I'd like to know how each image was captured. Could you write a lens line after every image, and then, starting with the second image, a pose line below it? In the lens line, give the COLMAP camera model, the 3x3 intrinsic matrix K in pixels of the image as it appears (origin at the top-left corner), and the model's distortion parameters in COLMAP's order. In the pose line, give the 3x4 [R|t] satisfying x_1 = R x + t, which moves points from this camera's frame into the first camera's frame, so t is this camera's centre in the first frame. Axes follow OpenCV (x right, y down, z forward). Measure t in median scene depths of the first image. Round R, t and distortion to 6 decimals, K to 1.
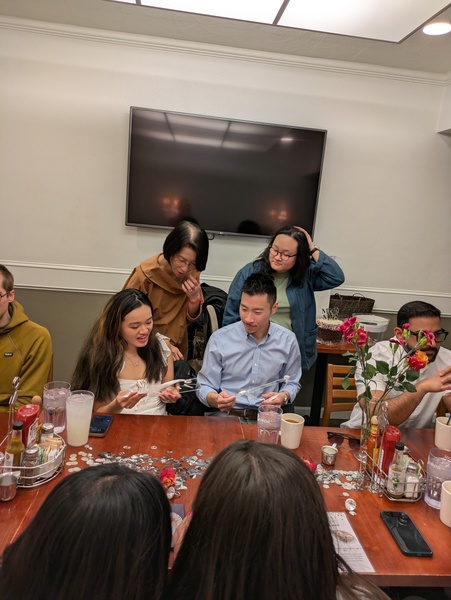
lens RADIAL K [[431.7, 0, 226.0], [0, 431.7, 304.6], [0, 0, 1]] dist [0.018174, -0.005786]
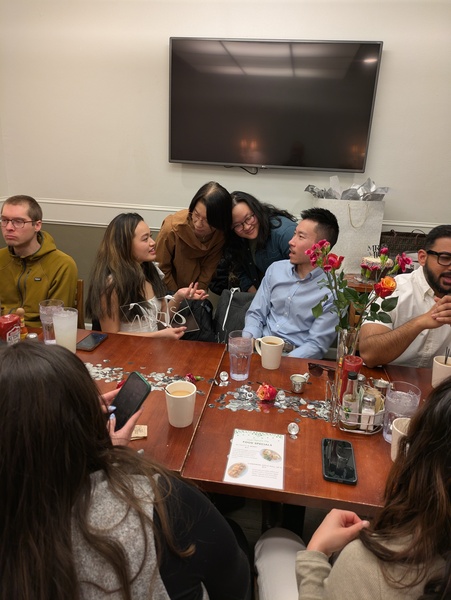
lens RADIAL K [[431.7, 0, 224.8], [0, 431.7, 299.0], [0, 0, 1]] dist [0.018174, -0.005786]
pose [[0.970446, 0.034123, -0.238892, 0.234810], [-0.008825, 0.994308, 0.106178, 0.043130], [0.241155, -0.100932, 0.965224, 0.031085]]
